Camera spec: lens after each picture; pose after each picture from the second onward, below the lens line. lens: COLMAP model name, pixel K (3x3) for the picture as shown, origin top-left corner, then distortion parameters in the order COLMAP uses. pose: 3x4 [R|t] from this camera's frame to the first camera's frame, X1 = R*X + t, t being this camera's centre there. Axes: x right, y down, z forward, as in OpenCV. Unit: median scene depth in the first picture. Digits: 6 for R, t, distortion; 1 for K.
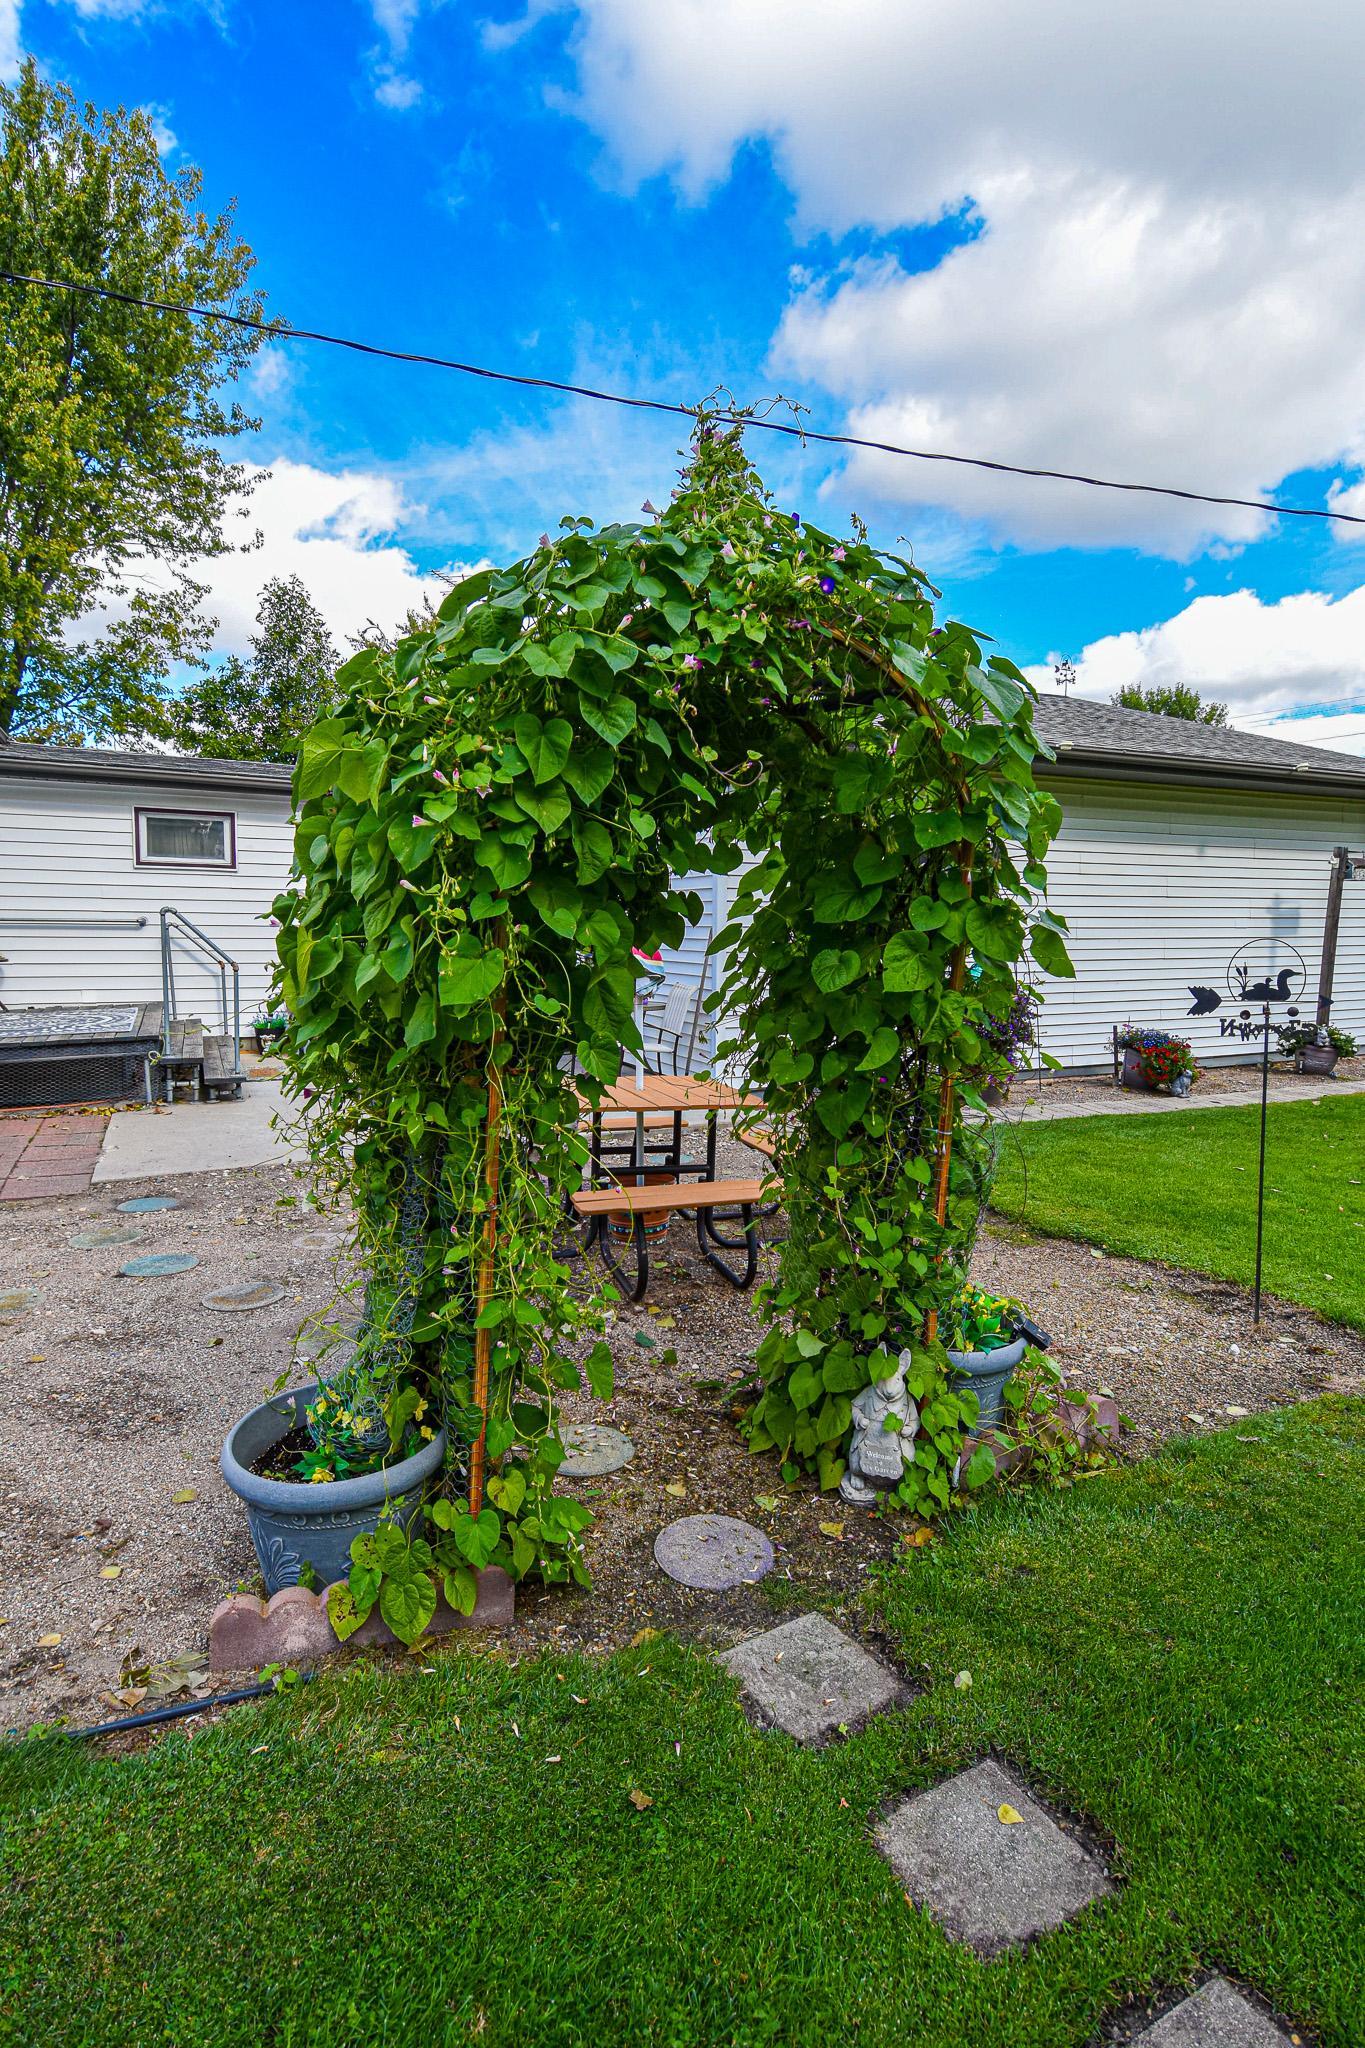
lens RADIAL K [[1072.5, 0, 684.8], [0, 1072.5, 1016.1], [0, 0, 1]] dist [0.045879, -0.052899]
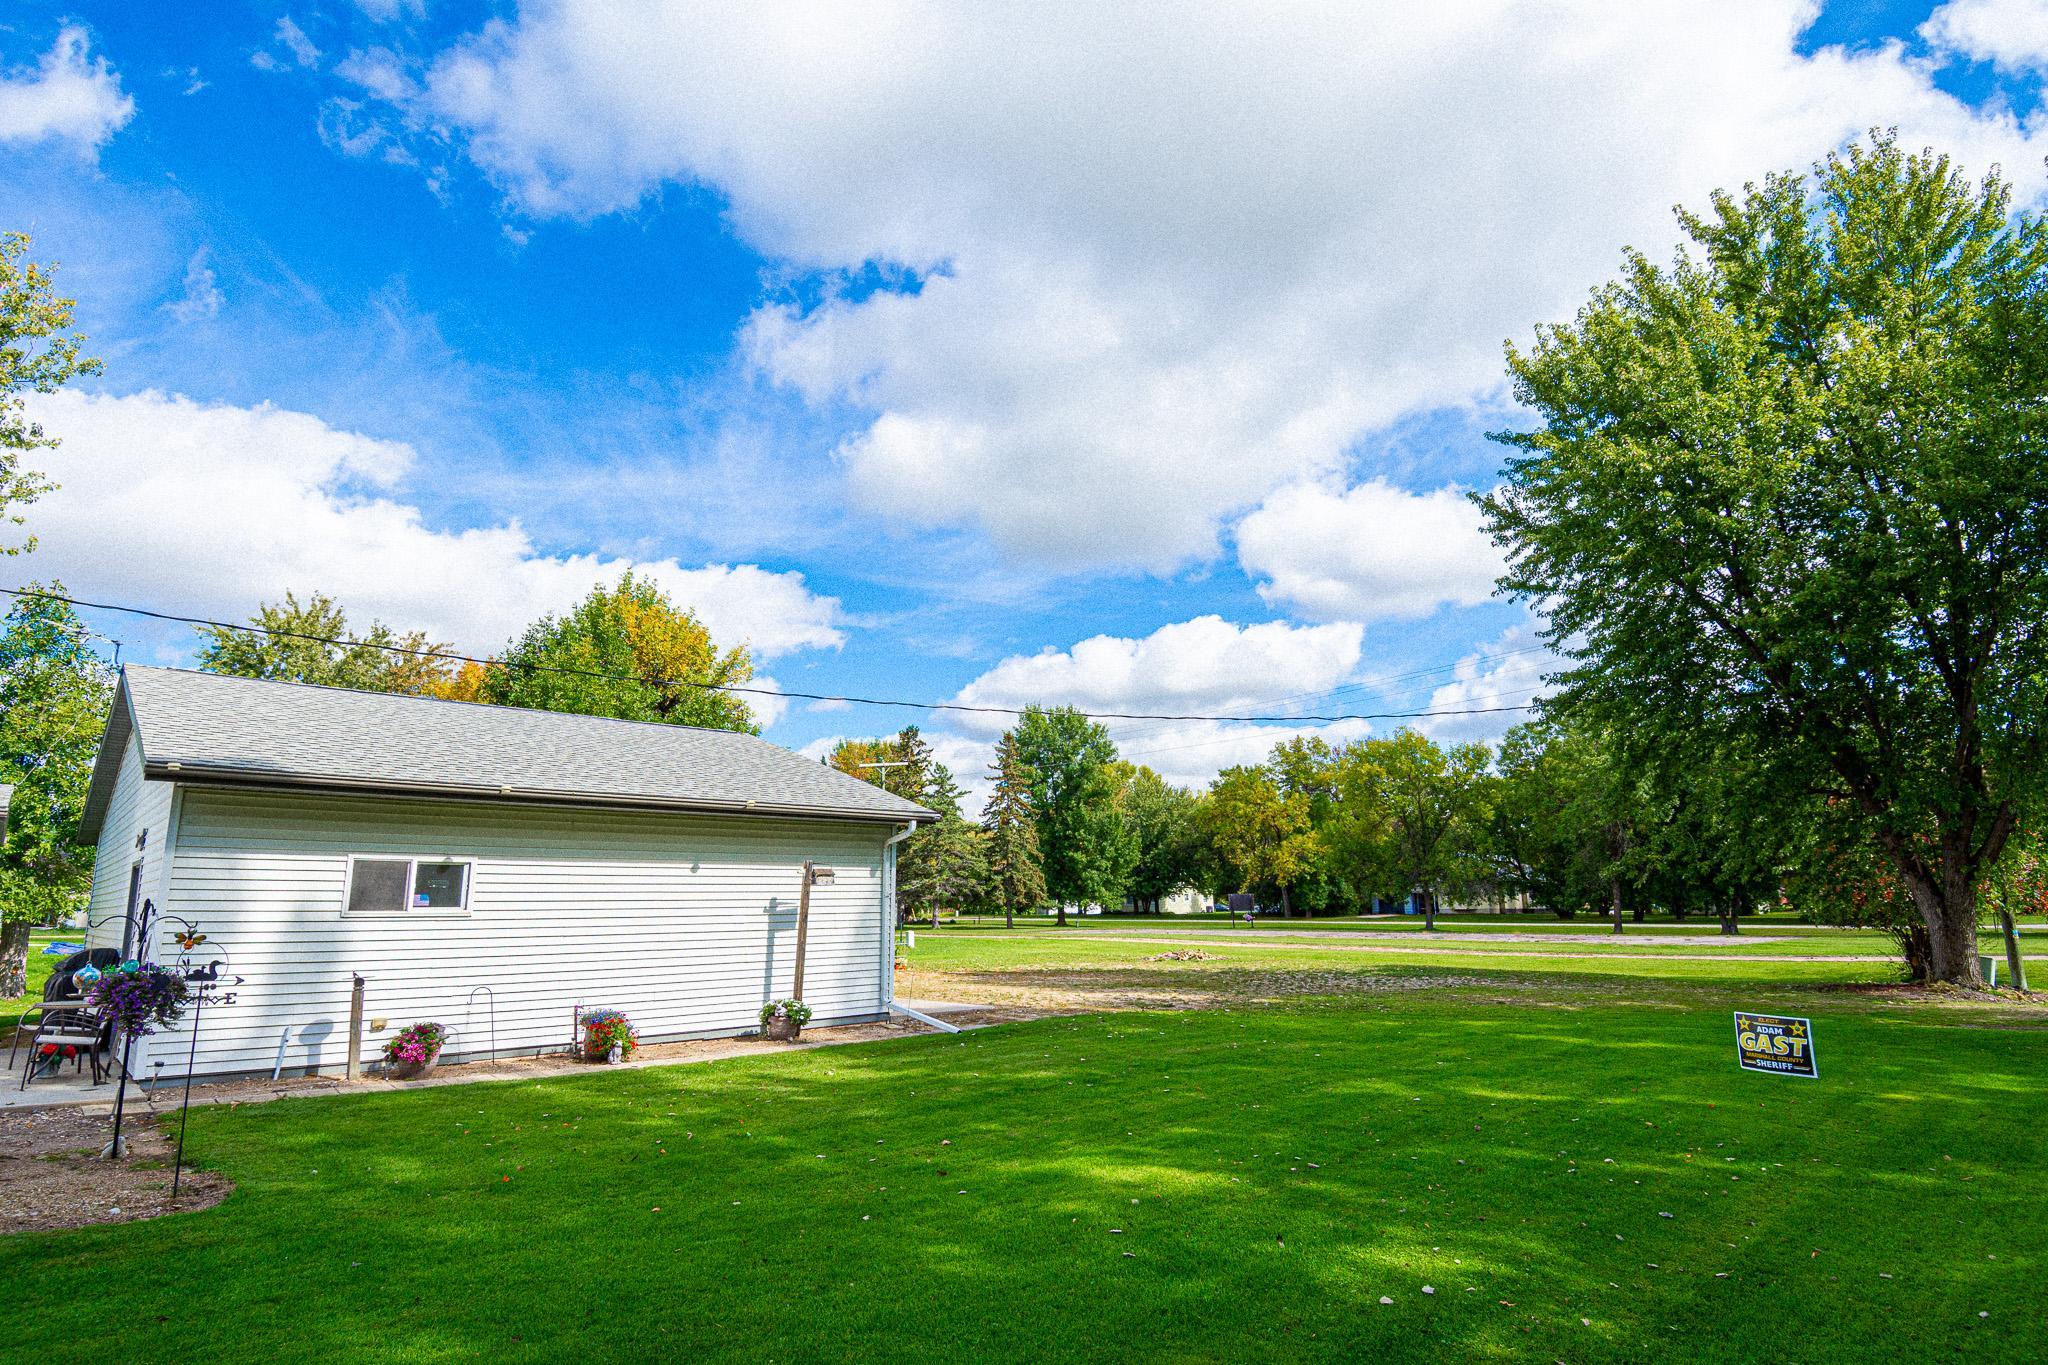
lens RADIAL K [[1066.8, 0, 1032.8], [0, 1066.8, 686.0], [0, 0, 1]] dist [0.052601, -0.054479]
pose [[0.951134, 0.049311, 0.304817, 0.220907], [0.041804, 0.957513, -0.285345, 0.013932], [-0.305936, 0.284144, 0.908661, -0.177750]]
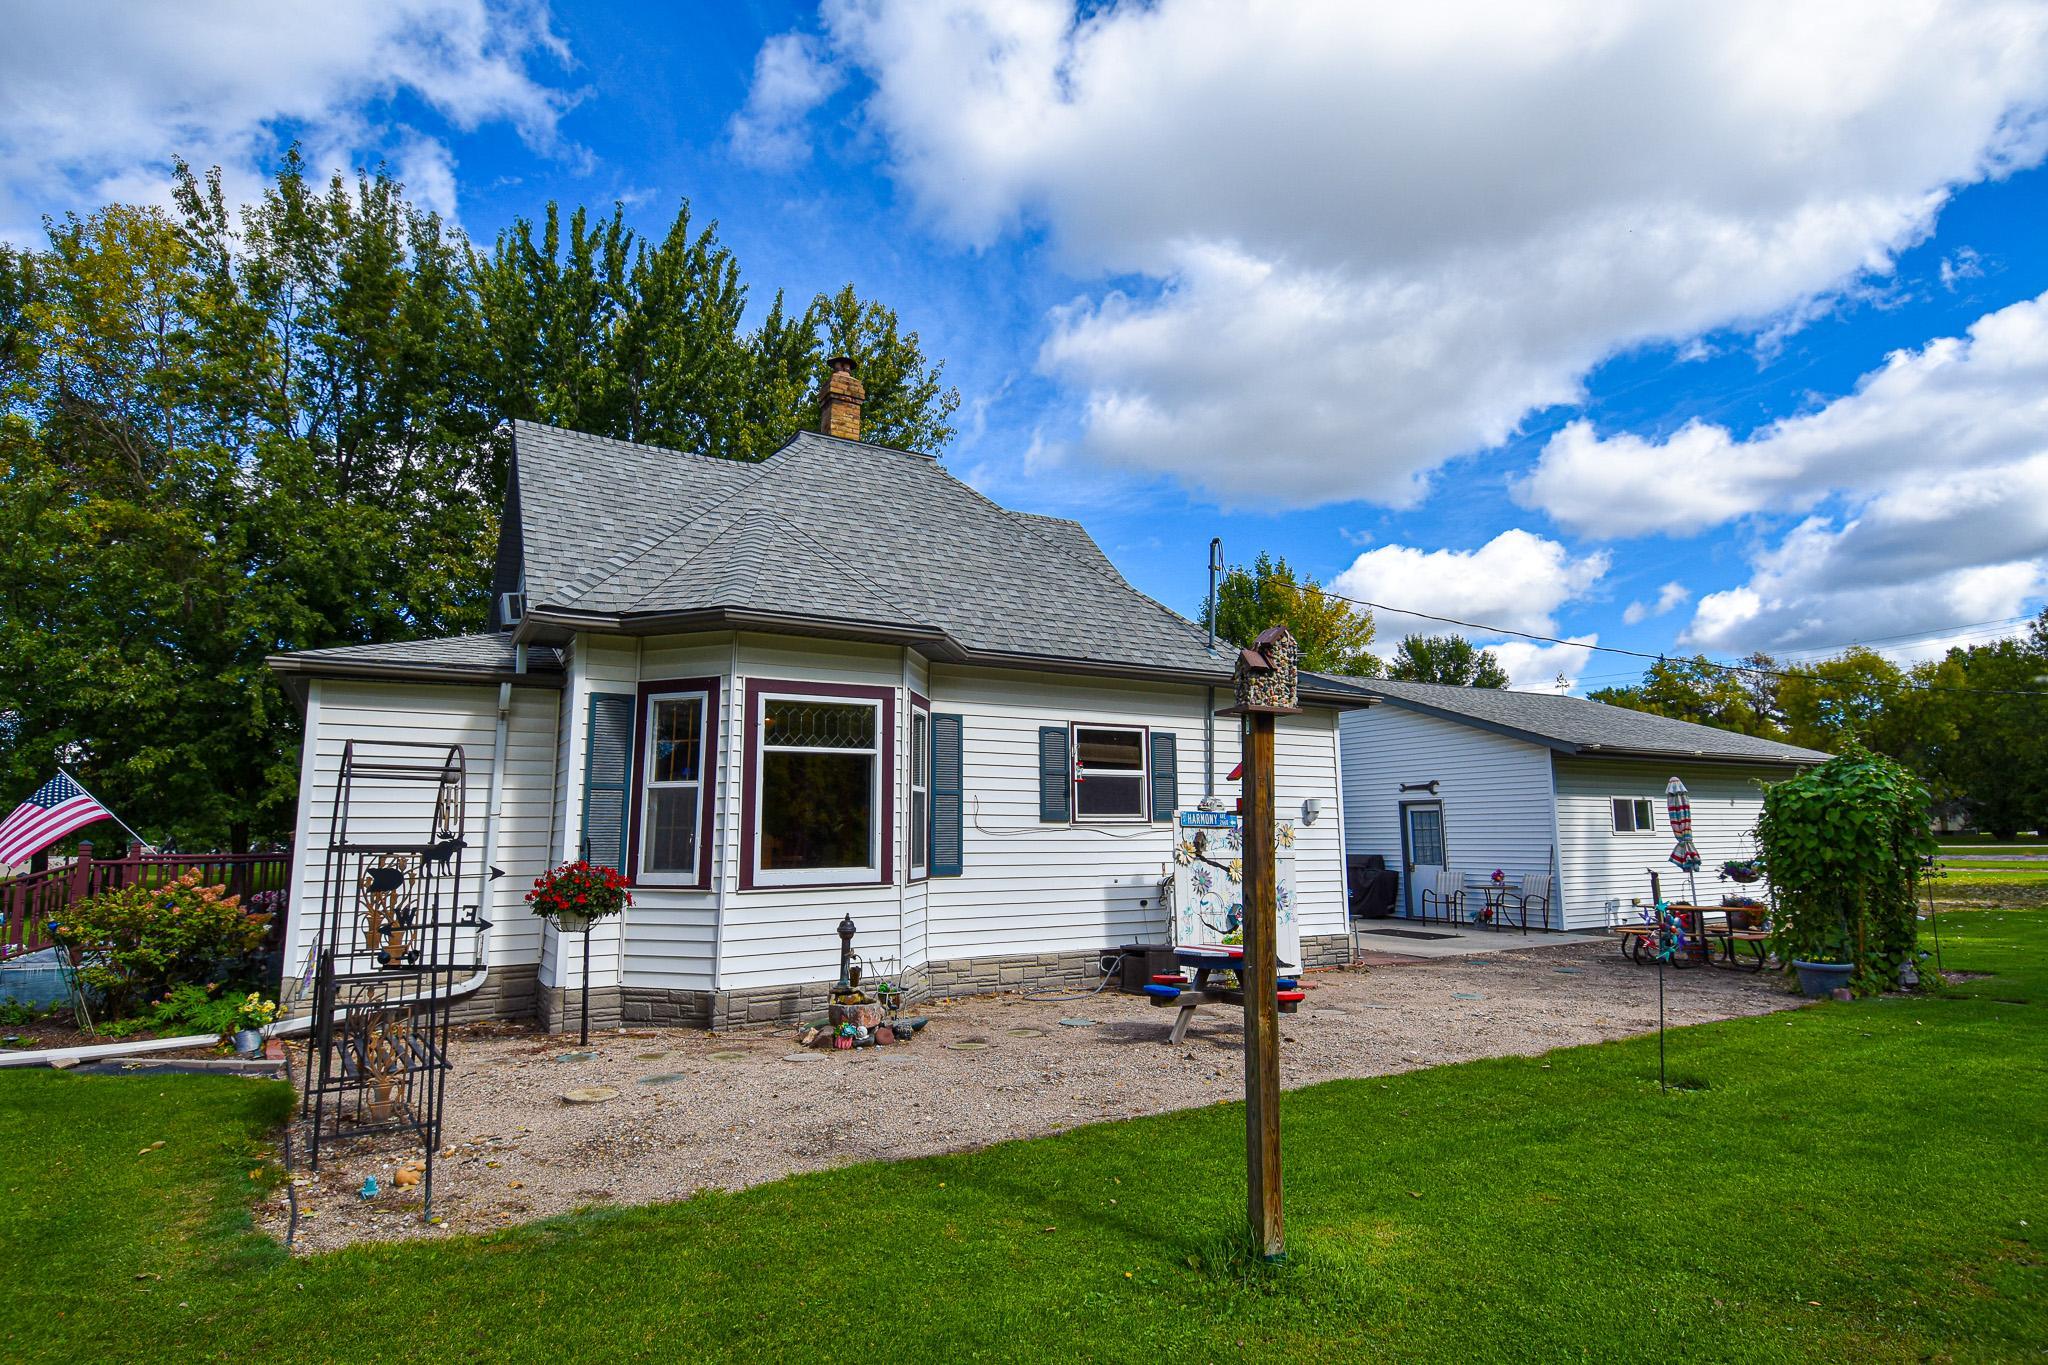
lens RADIAL K [[1066.8, 0, 1032.8], [0, 1066.8, 686.0], [0, 0, 1]] dist [0.052601, -0.054479]
pose [[0.995012, -0.001144, 0.099745, -0.431301], [0.023702, 0.974008, -0.225270, 0.022137], [-0.096895, 0.226510, 0.969177, -0.348223]]
